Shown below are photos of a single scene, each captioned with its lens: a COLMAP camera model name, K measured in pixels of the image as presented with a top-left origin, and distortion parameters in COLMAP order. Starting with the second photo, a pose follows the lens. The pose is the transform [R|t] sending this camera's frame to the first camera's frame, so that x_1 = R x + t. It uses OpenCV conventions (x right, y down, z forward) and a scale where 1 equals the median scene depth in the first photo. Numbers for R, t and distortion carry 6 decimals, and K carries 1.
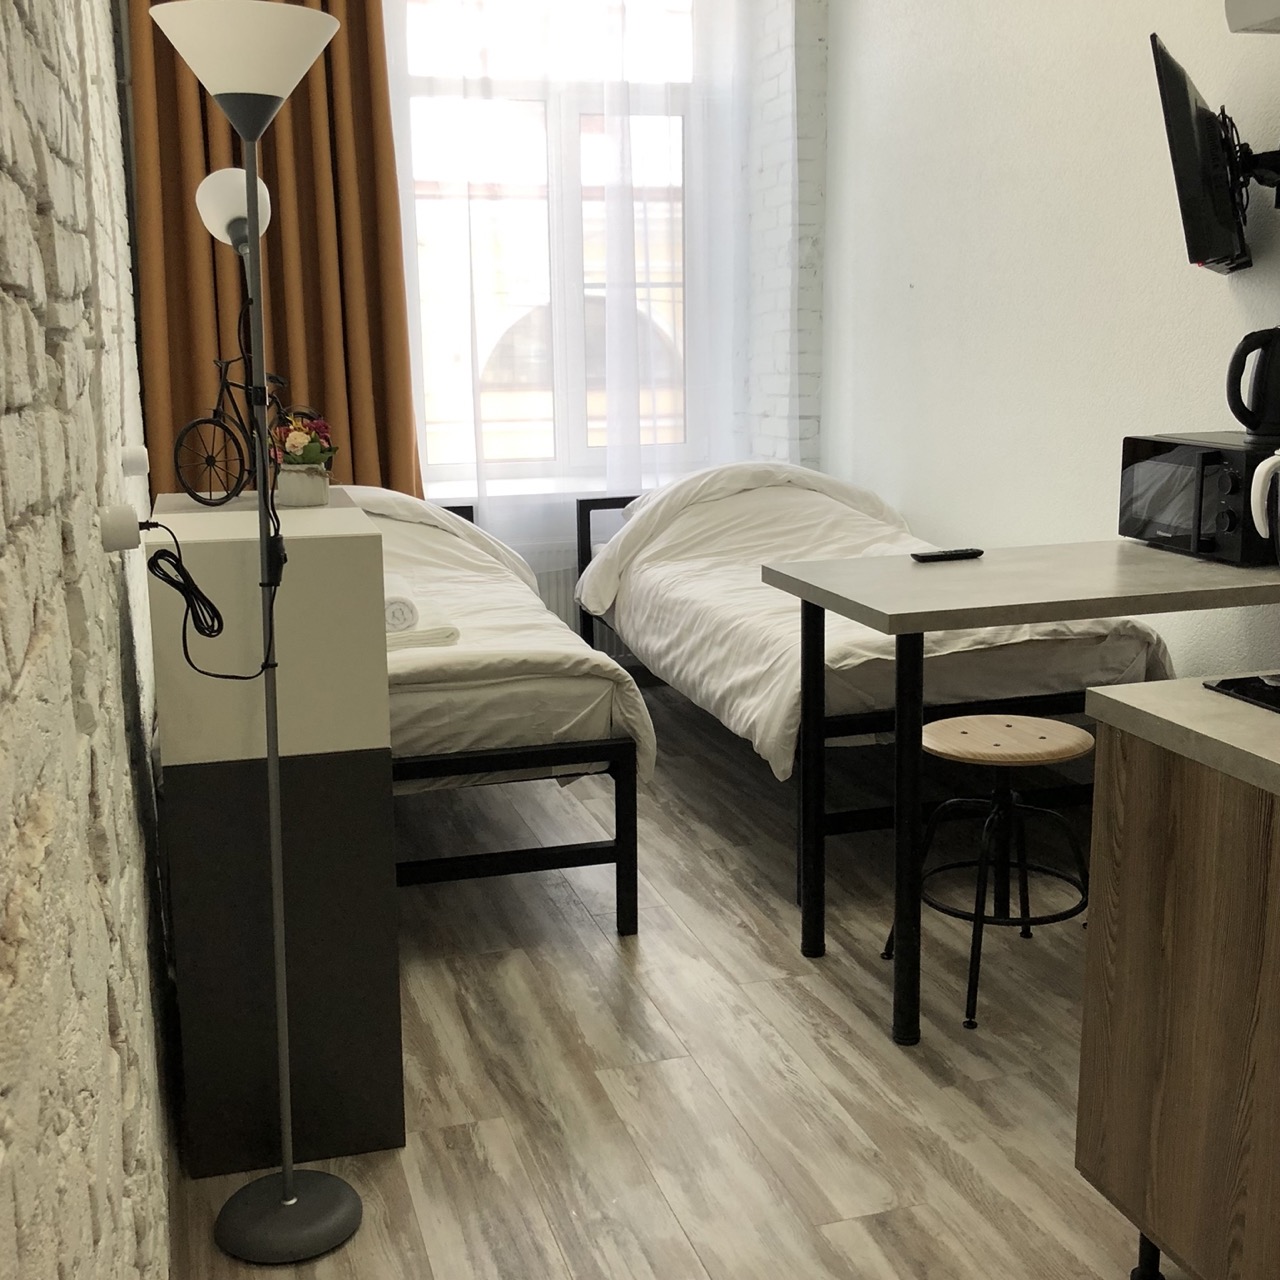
lens RADIAL K [[1496.1, 0, 640.9], [0, 1496.1, 638.5], [0, 0, 1]] dist [-0.000693, 0.000000]
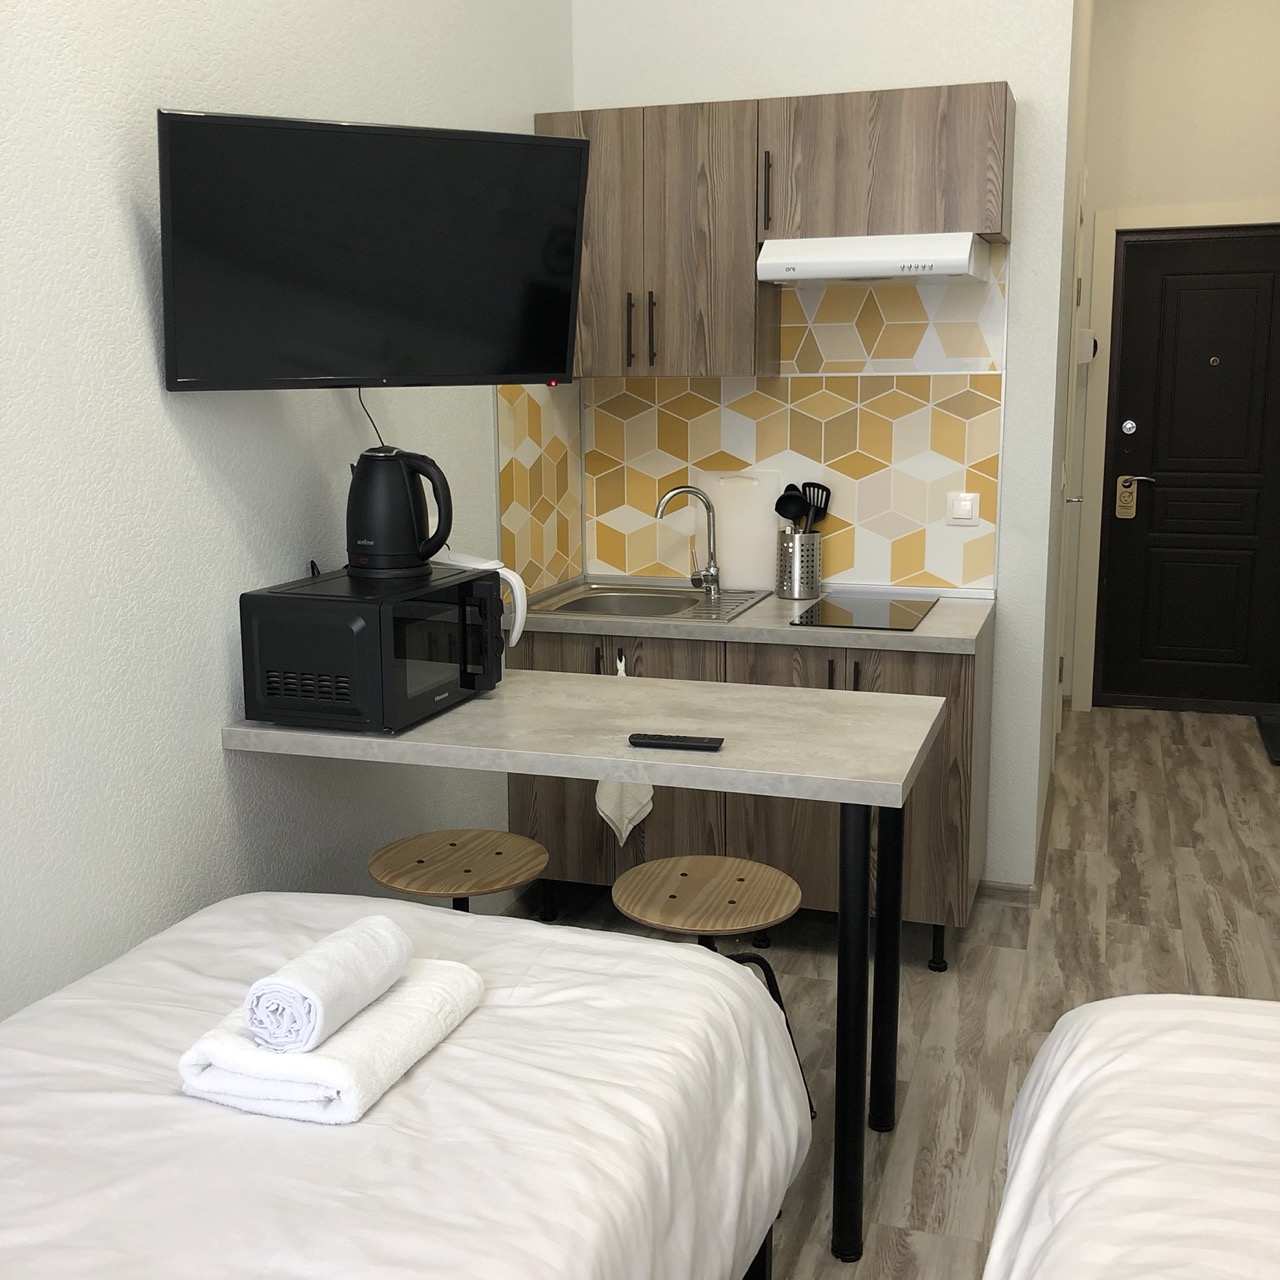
lens RADIAL K [[1496.1, 0, 640.0], [0, 1496.1, 639.7], [0, 0, 1]] dist [-0.000693, 0.000000]
pose [[-0.827093, -0.080988, 0.556200, -0.174247], [0.135600, 0.931583, 0.337291, -0.312675], [-0.545464, 0.354392, -0.759524, 1.344308]]
